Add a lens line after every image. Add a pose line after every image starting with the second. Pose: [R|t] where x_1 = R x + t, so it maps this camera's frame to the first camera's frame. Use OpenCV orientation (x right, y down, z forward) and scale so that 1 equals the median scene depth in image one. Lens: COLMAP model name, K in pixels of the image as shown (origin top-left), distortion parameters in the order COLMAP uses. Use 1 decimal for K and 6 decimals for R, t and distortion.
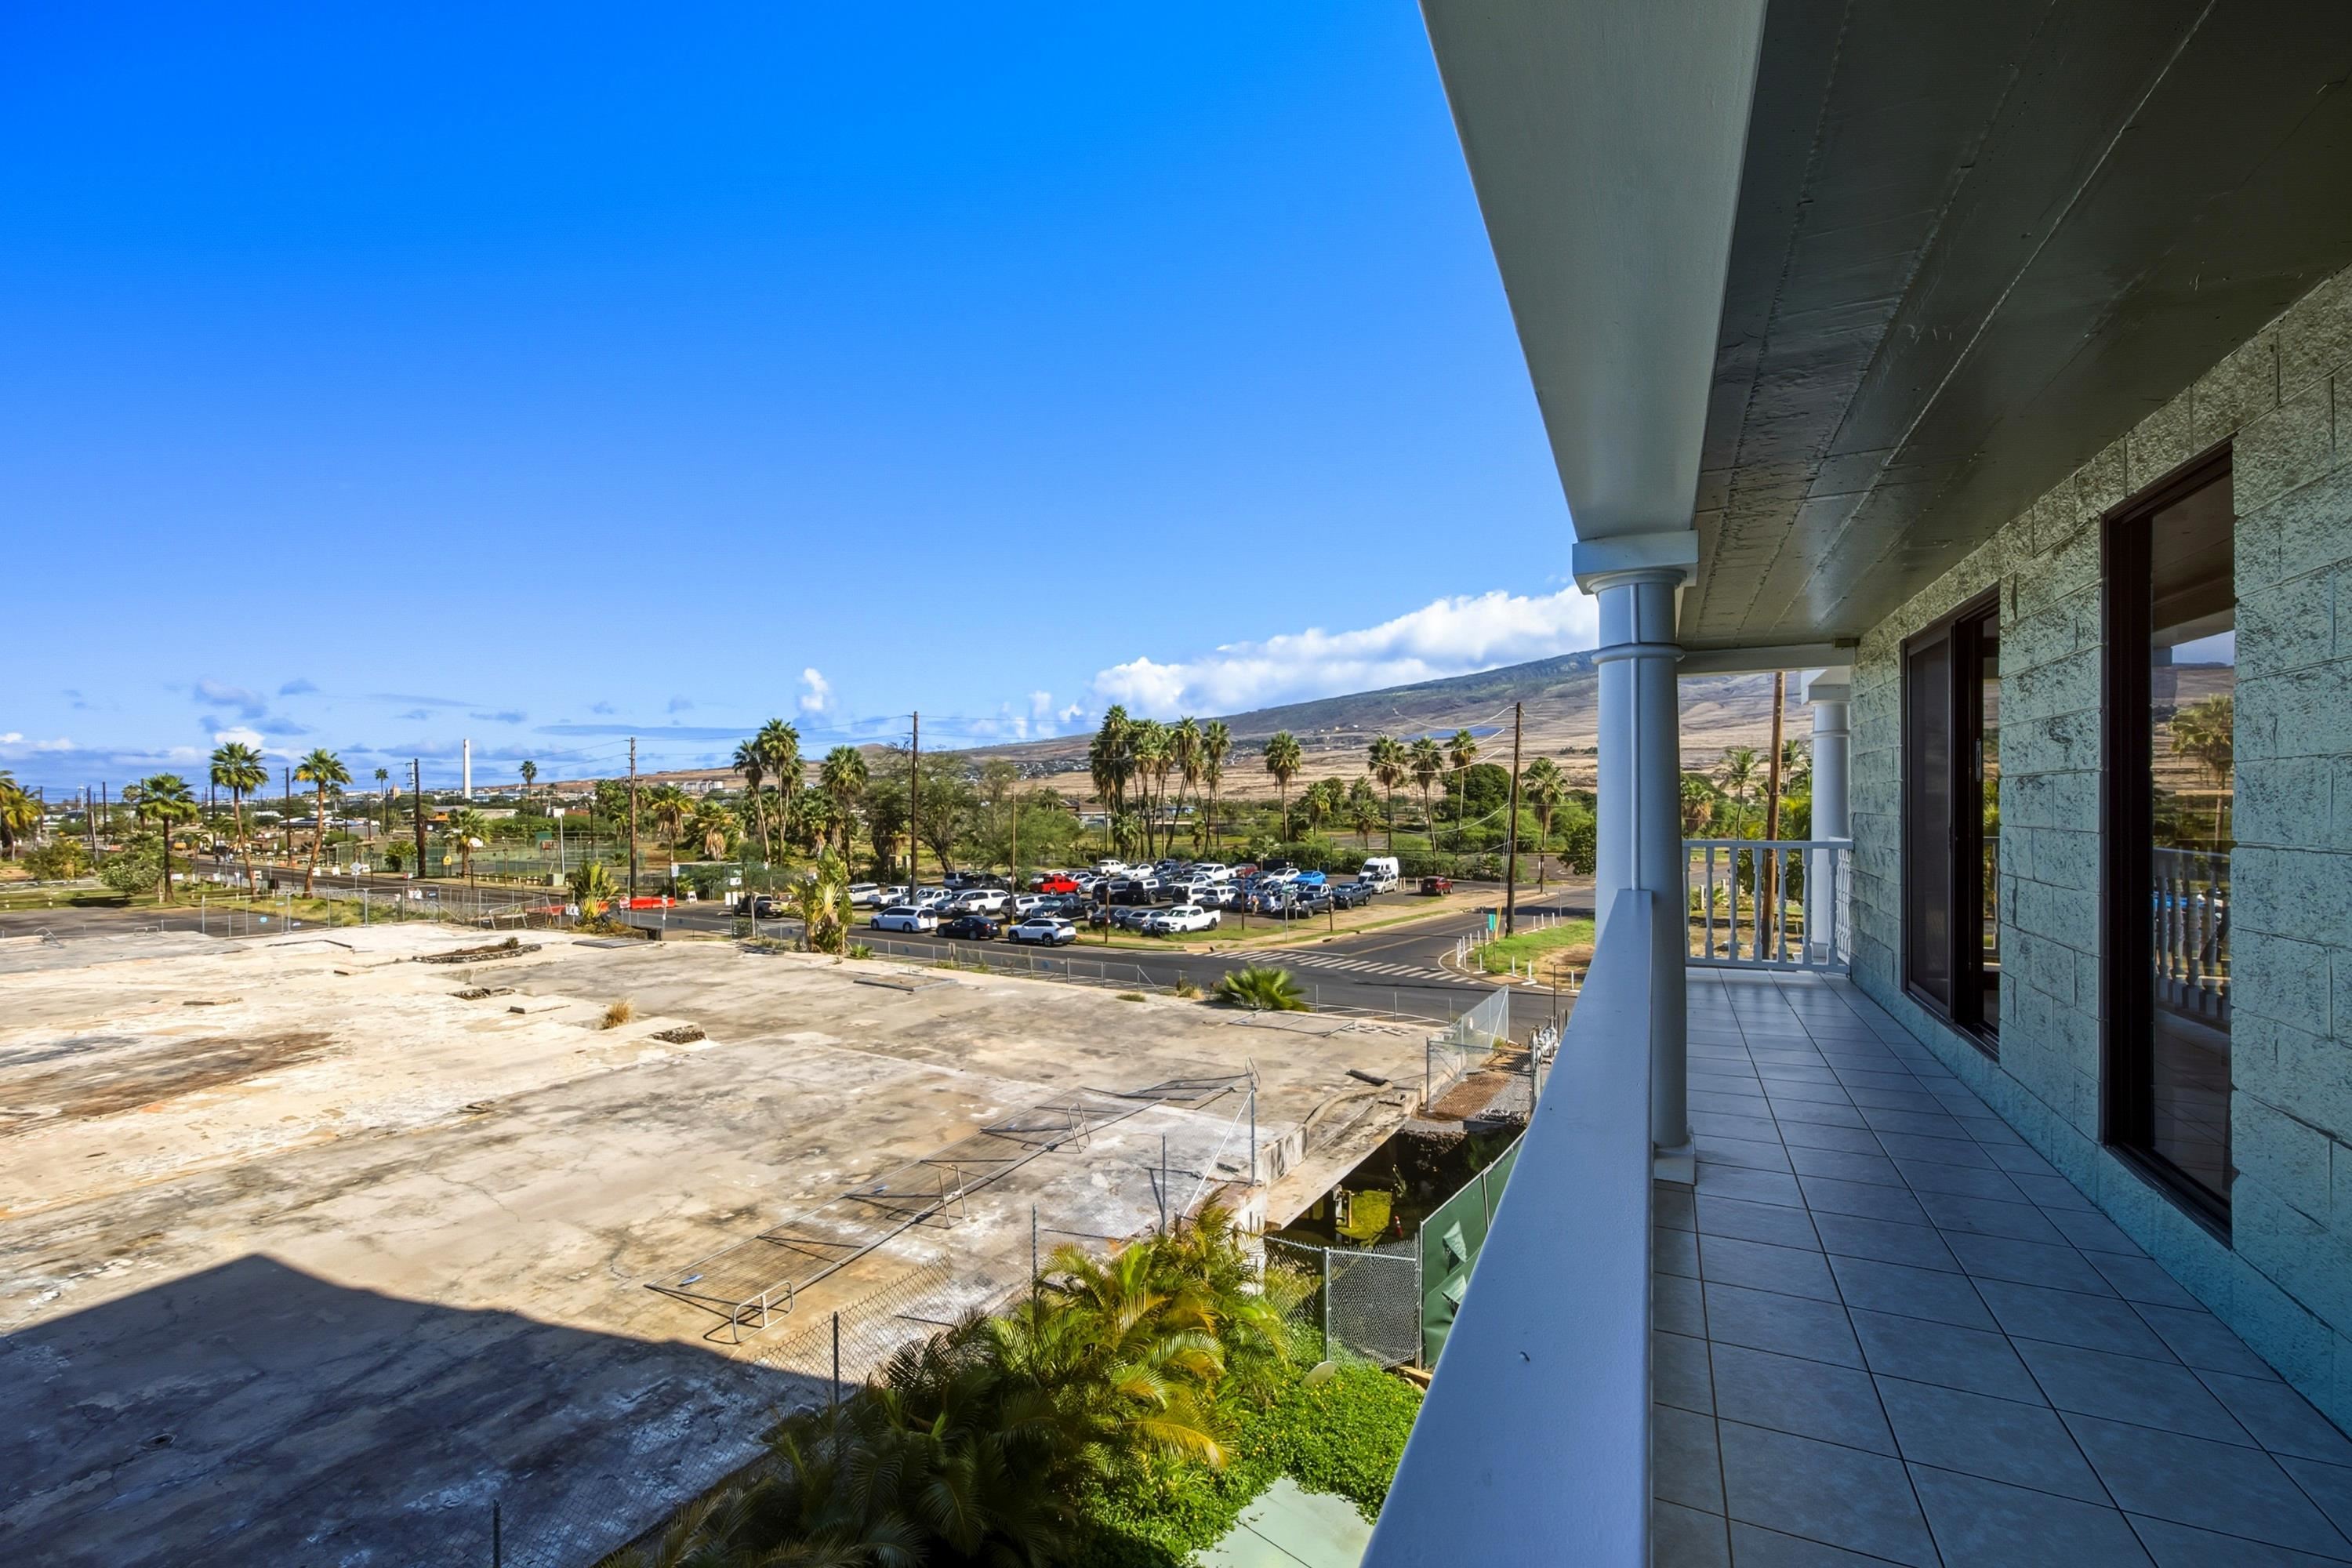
lens RADIAL K [[1008.6, 0, 1176.0], [0, 1008.6, 784.0], [0, 0, 1]] dist [-0.029717, 0.014767]
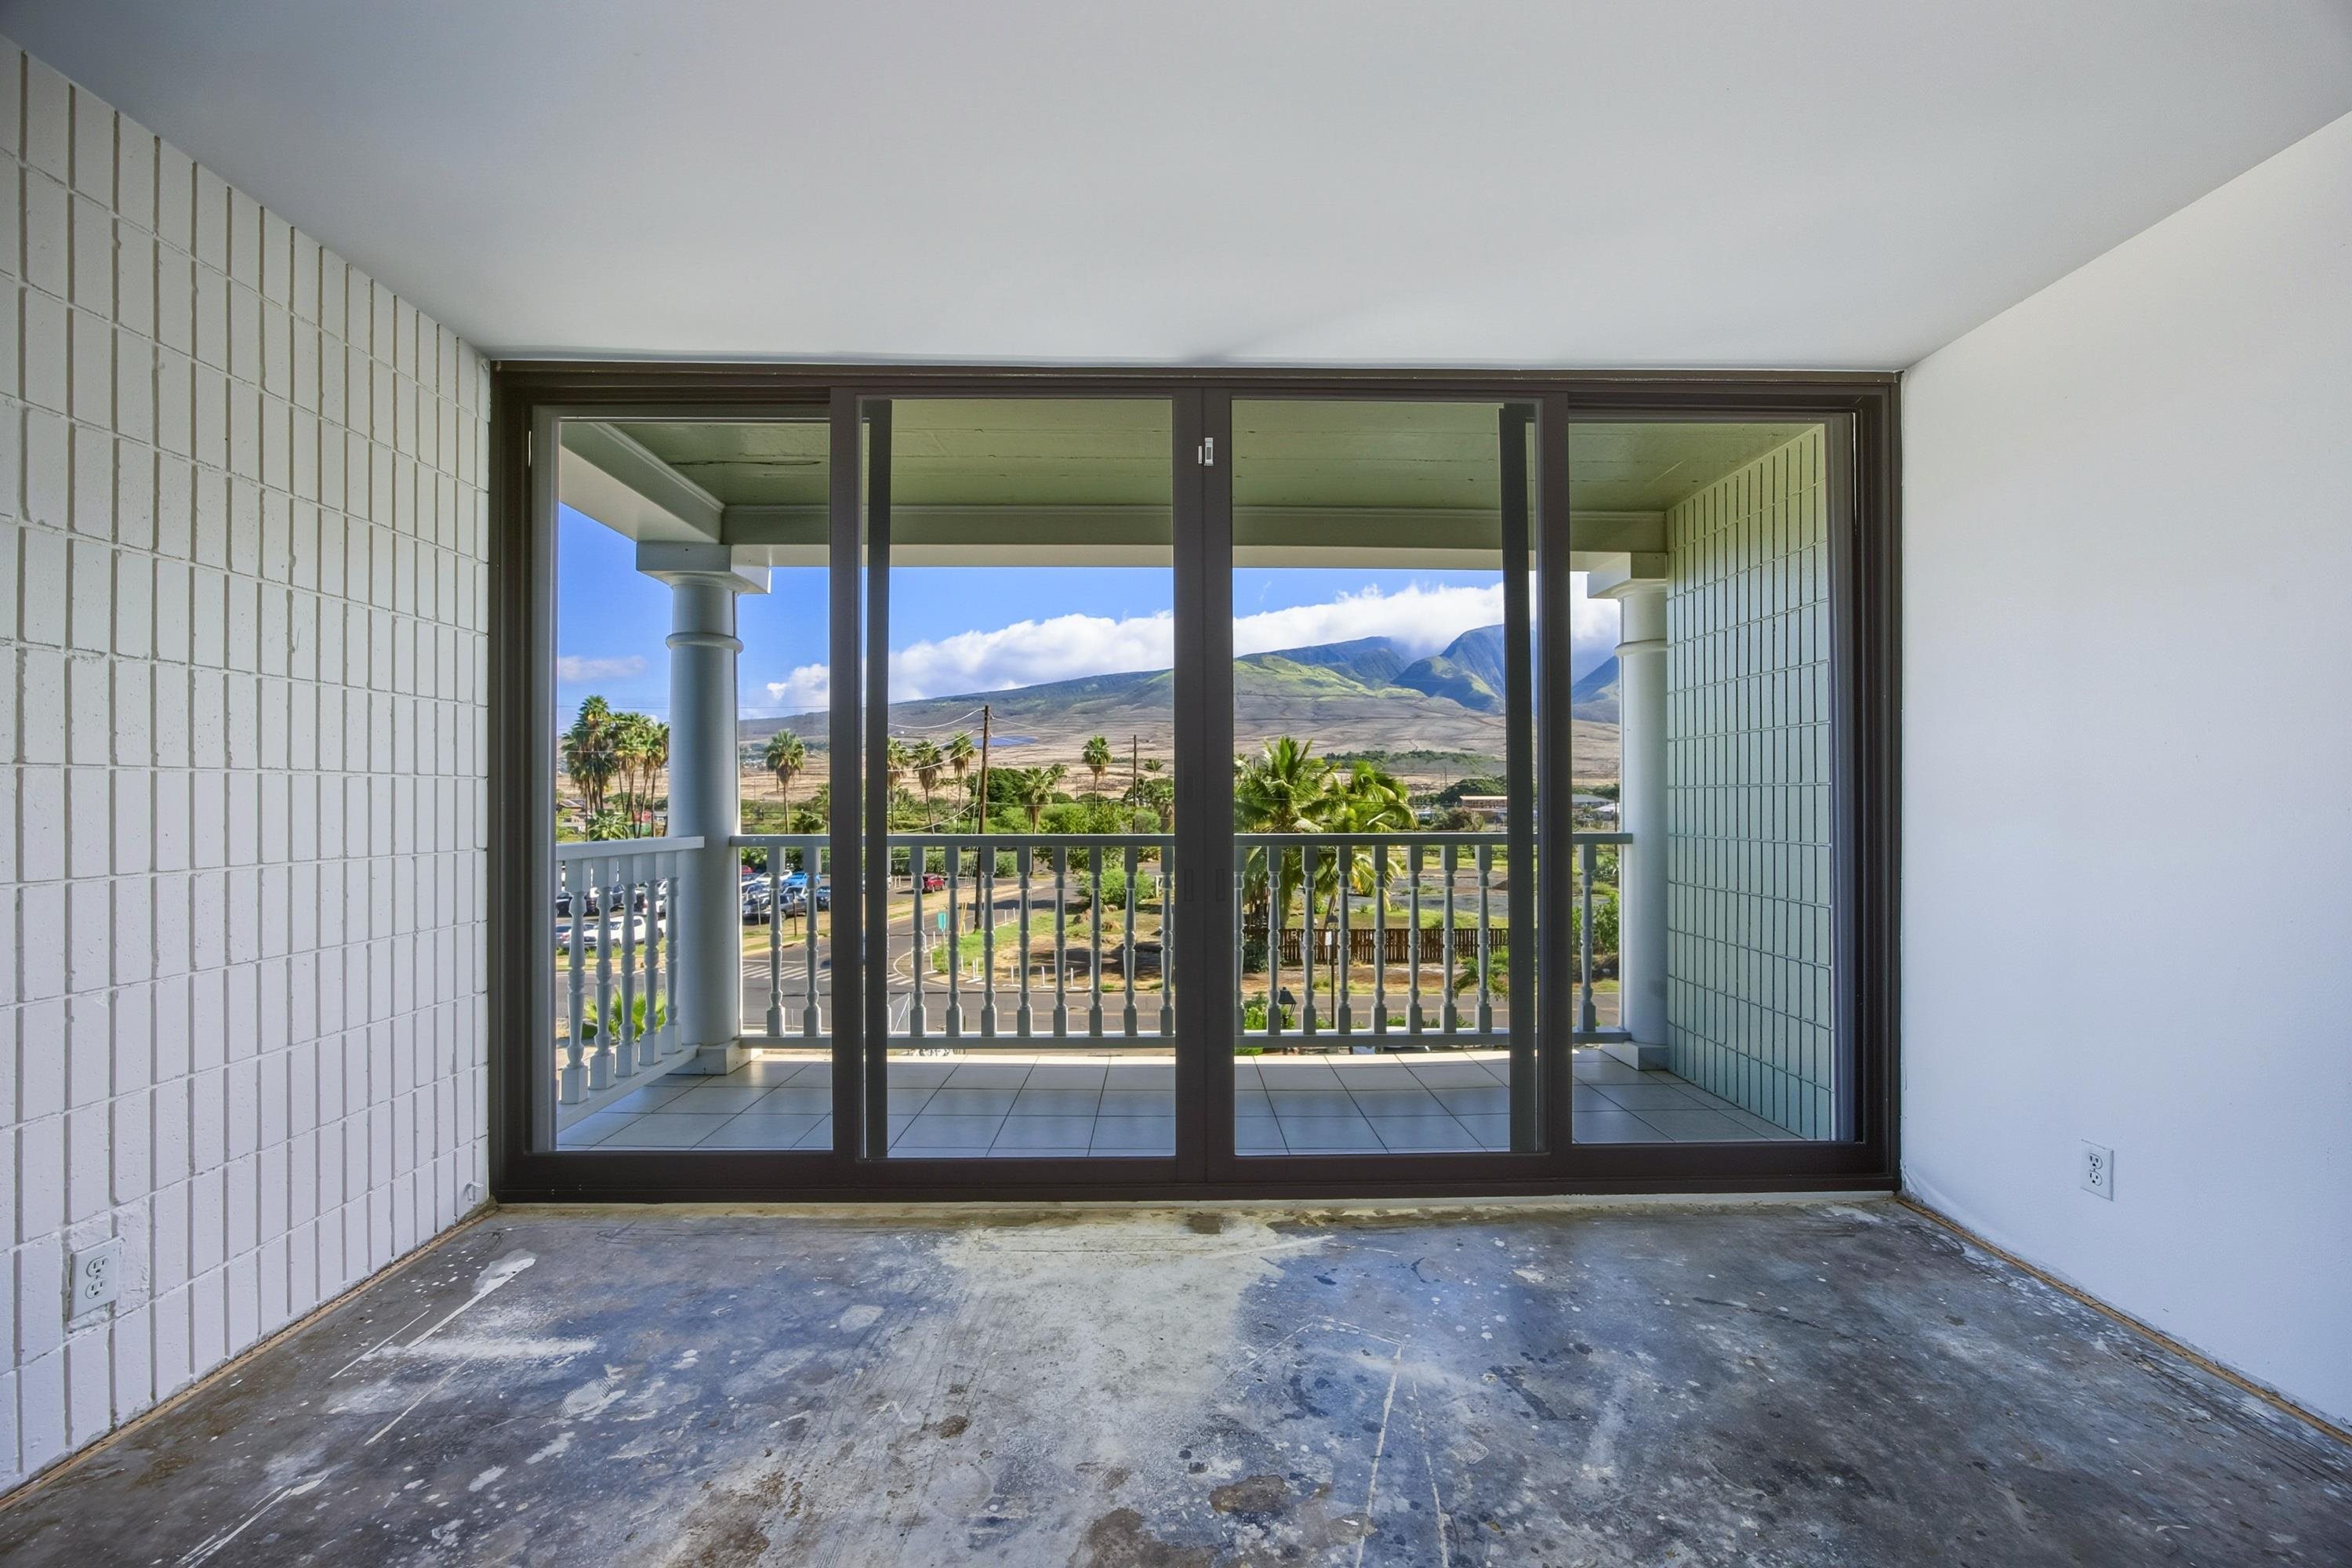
lens RADIAL K [[917.5, 0, 1176.4], [0, 917.5, 796.9], [0, 0, 1]] dist [-0.029827, 0.013075]
pose [[0.893892, 0.006028, 0.448241, 0.093368], [-0.010824, 0.999908, 0.008137, 0.002973], [-0.448151, -0.012125, 0.893875, 0.065850]]
